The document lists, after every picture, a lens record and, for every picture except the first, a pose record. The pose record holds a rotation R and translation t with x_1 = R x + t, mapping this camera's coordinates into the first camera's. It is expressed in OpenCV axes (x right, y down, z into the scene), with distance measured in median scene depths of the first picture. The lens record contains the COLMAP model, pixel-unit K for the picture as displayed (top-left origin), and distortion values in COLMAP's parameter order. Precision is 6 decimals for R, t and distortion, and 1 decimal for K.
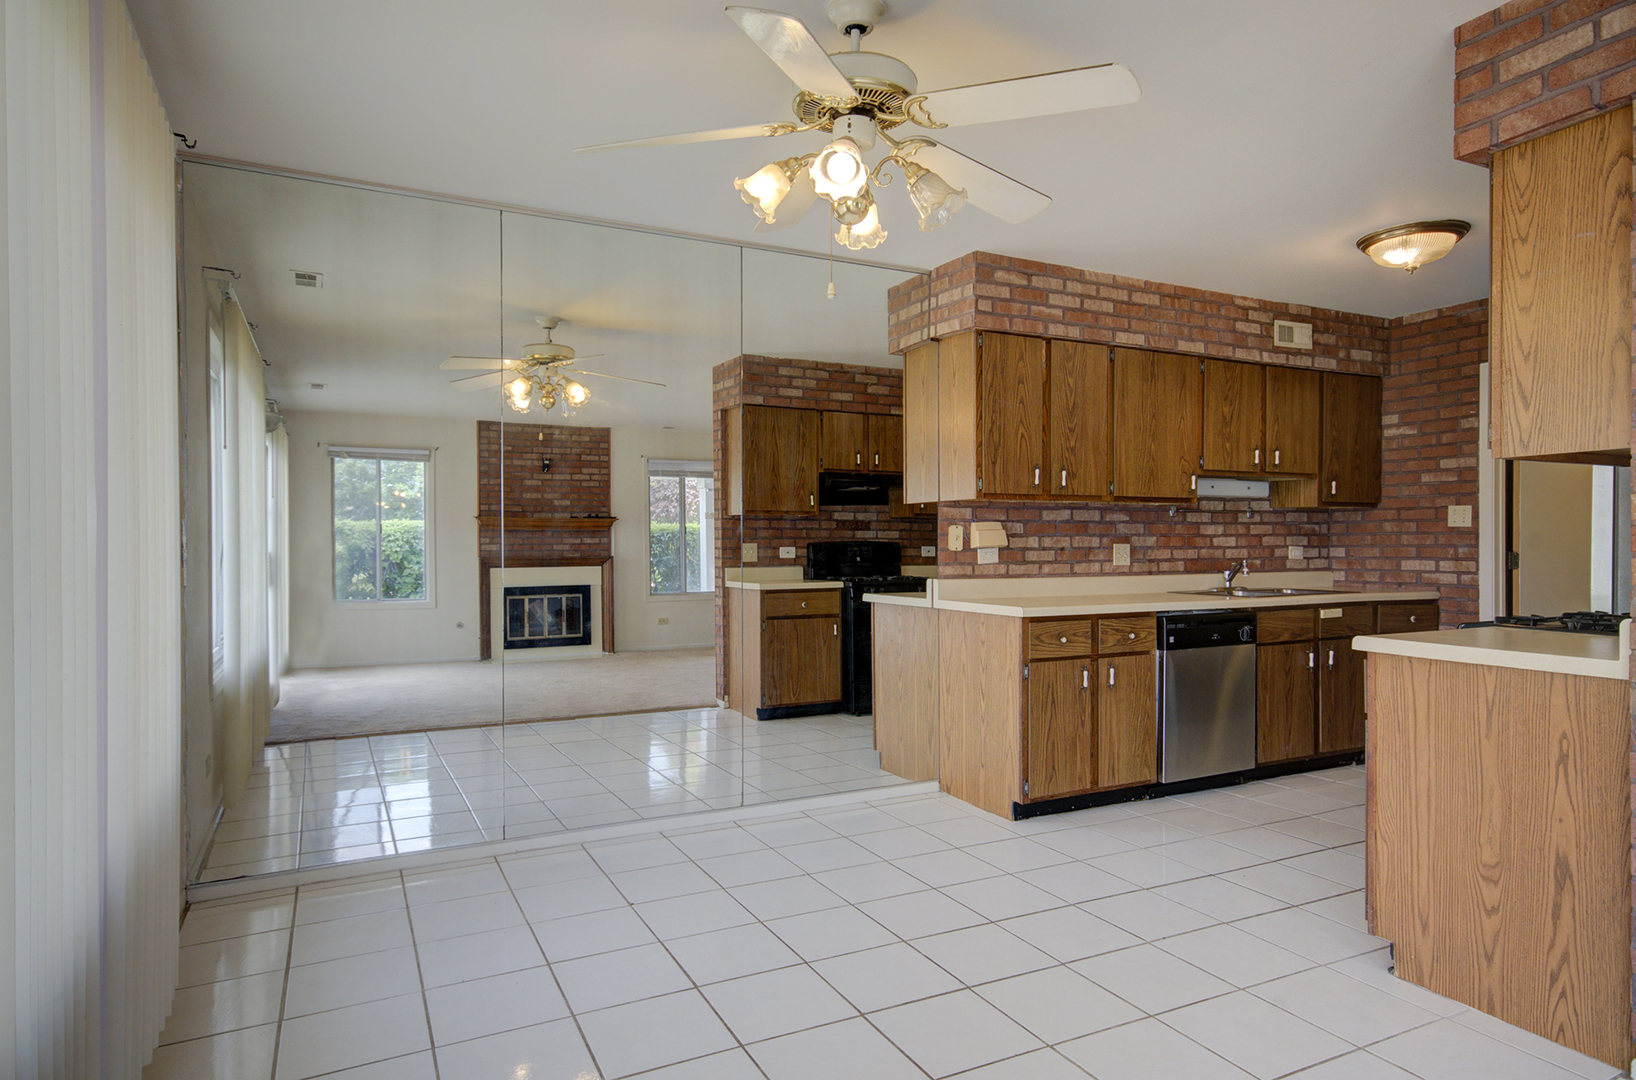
lens RADIAL K [[956.2, 0, 818.0], [0, 956.2, 540.0], [0, 0, 1]] dist [0.001920, 0.057779]
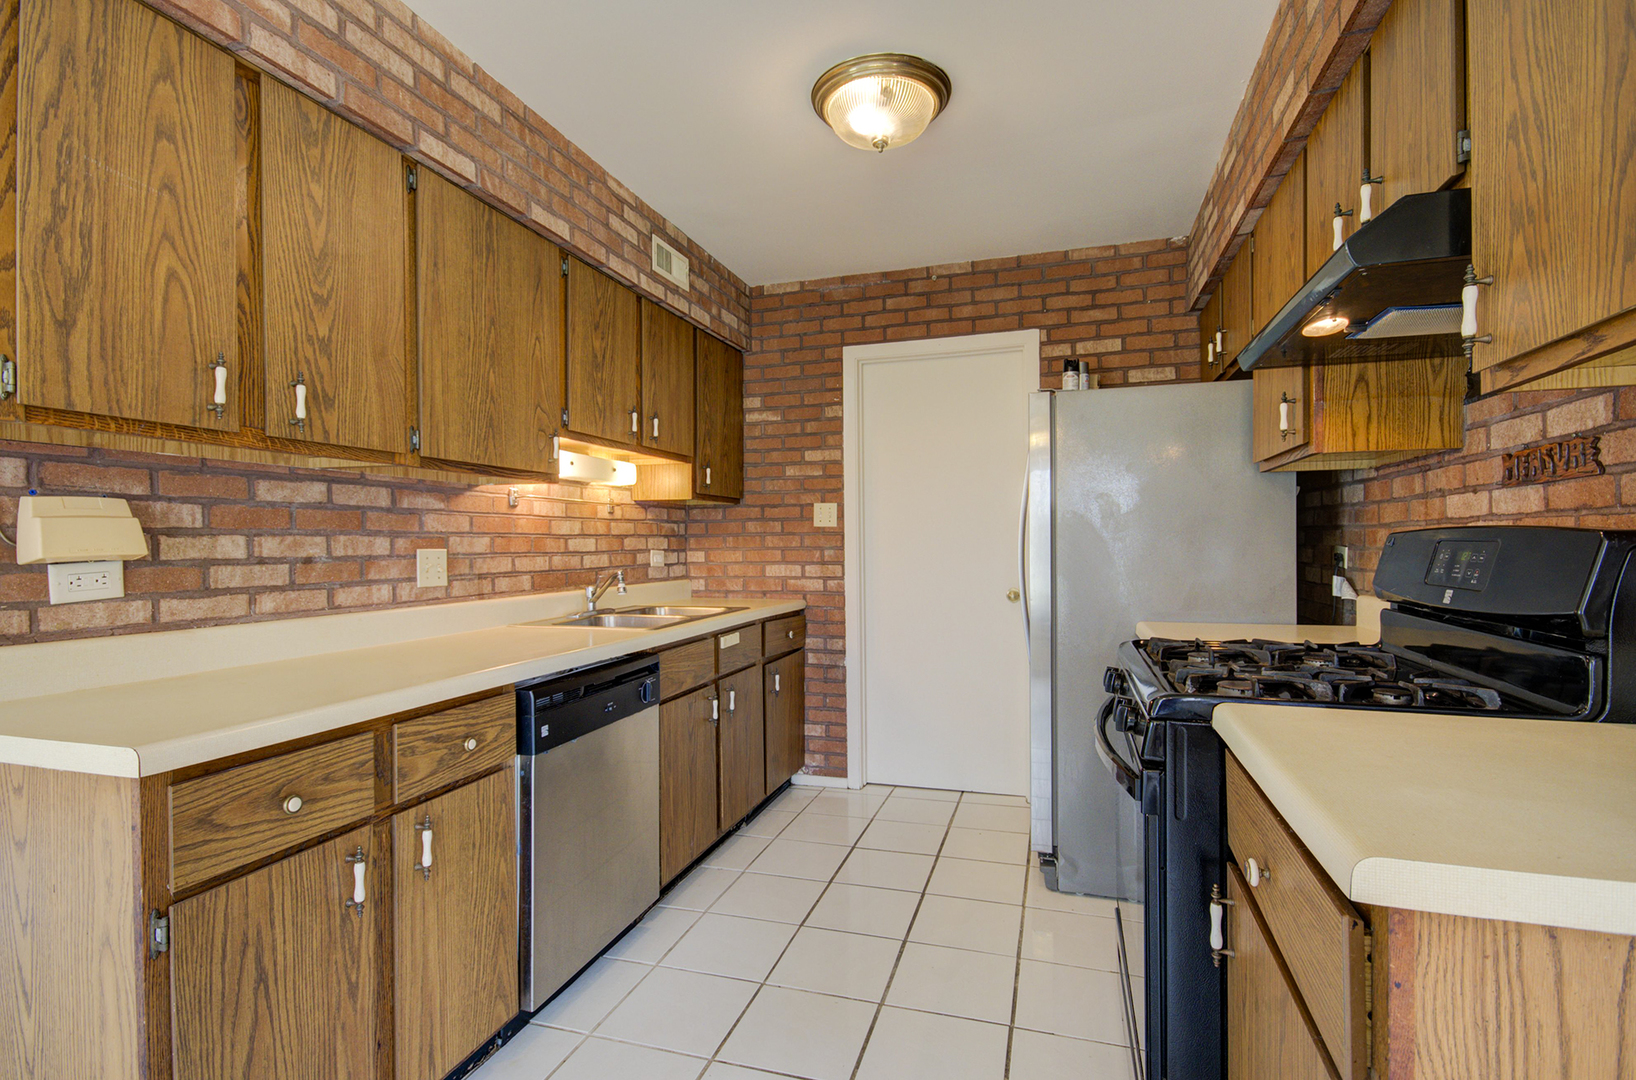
lens RADIAL K [[772.0, 0, 820.0], [0, 772.0, 553.9], [0, 0, 1]] dist [0.004916, 0.000437]
pose [[0.695497, -0.013121, 0.718409, 0.147613], [0.004862, 0.999896, 0.013555, 0.001738], [-0.718512, -0.005934, 0.695489, 0.514729]]
